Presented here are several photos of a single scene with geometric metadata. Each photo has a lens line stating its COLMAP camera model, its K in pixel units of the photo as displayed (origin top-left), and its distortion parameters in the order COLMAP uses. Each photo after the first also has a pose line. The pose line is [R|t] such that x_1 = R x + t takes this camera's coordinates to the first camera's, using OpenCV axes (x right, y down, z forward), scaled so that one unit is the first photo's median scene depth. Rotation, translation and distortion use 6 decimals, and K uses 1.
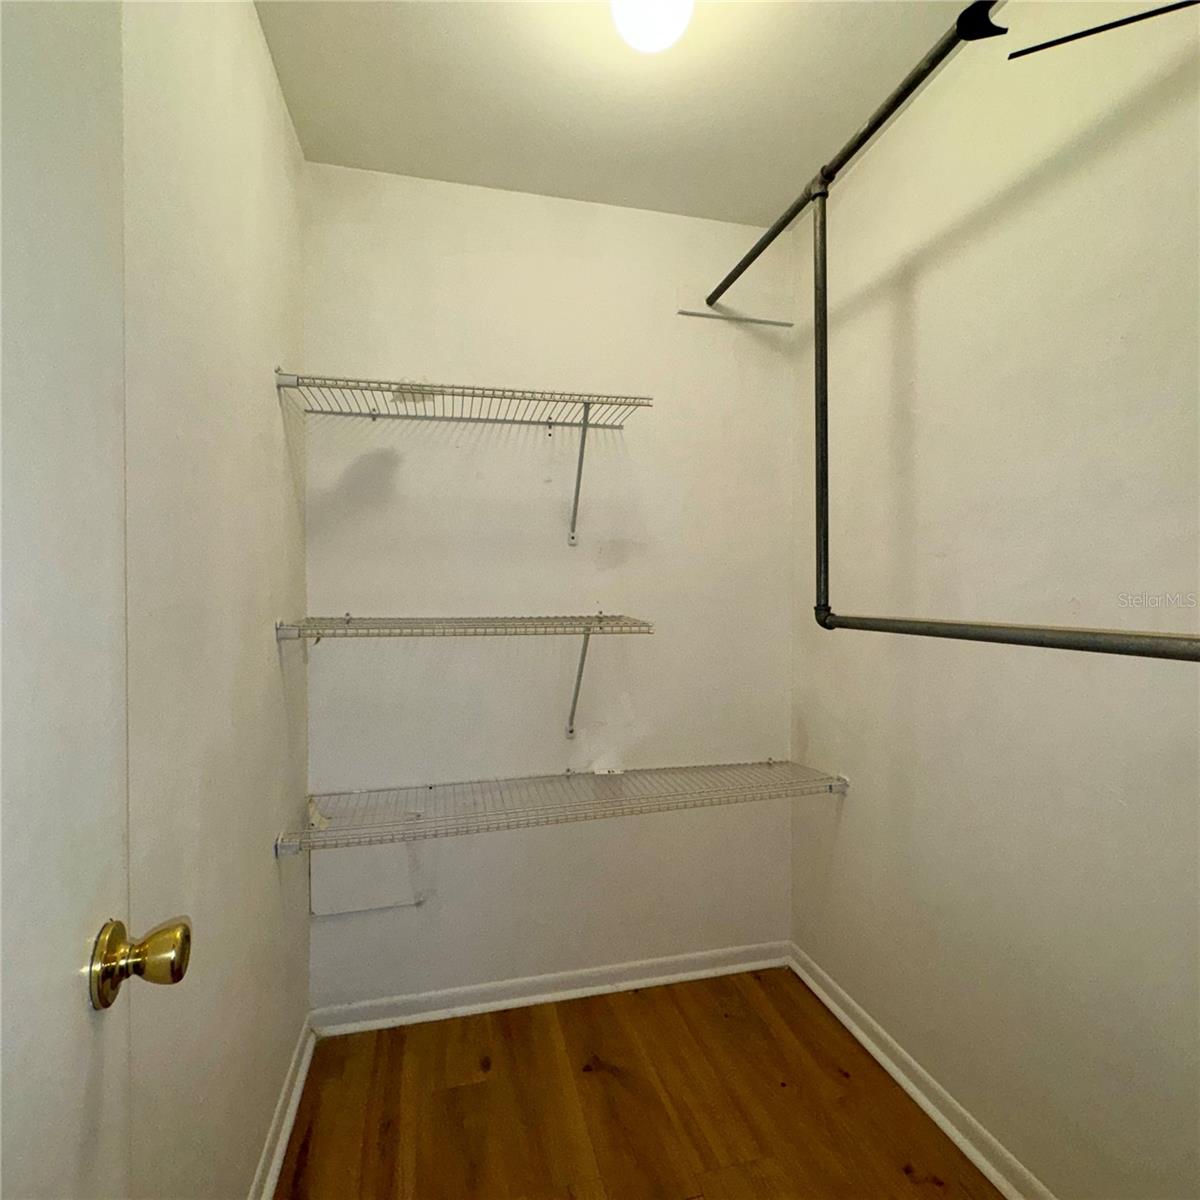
lens RADIAL K [[638.0, 0, 601.2], [0, 638.0, 595.3], [0, 0, 1]] dist [-0.002094, 0.000775]
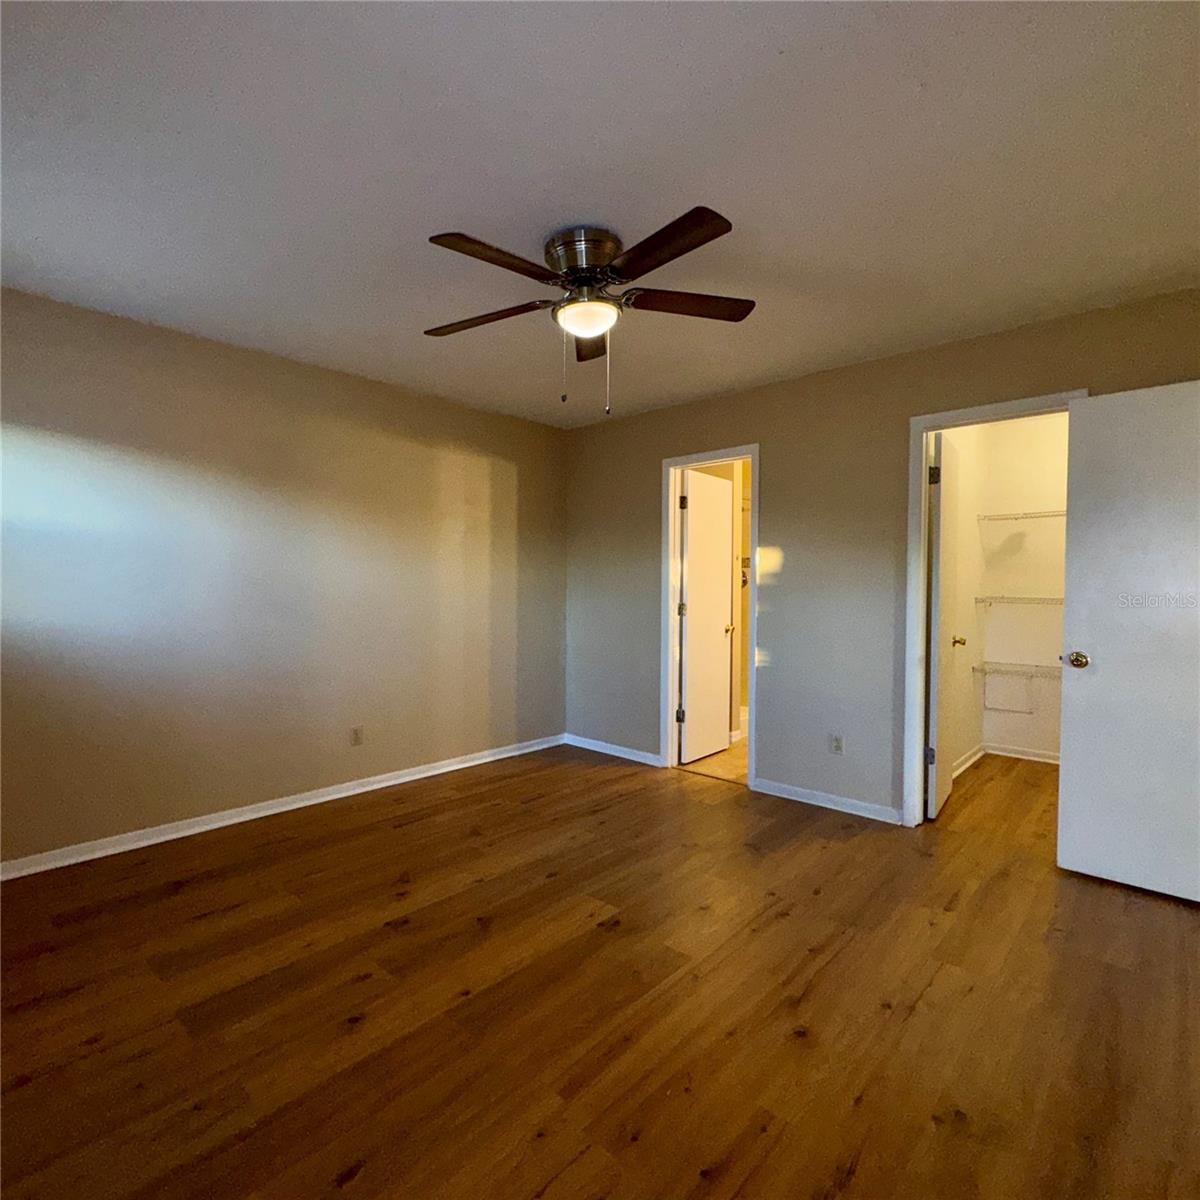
lens RADIAL K [[641.5, 0, 601.7], [0, 641.5, 599.2], [0, 0, 1]] dist [0.000585, 0.000571]
pose [[0.562379, 0.021642, -0.826596, 0.997399], [-0.009758, 0.999762, 0.019537, 0.007592], [0.826822, -0.002921, 0.562456, -2.147593]]
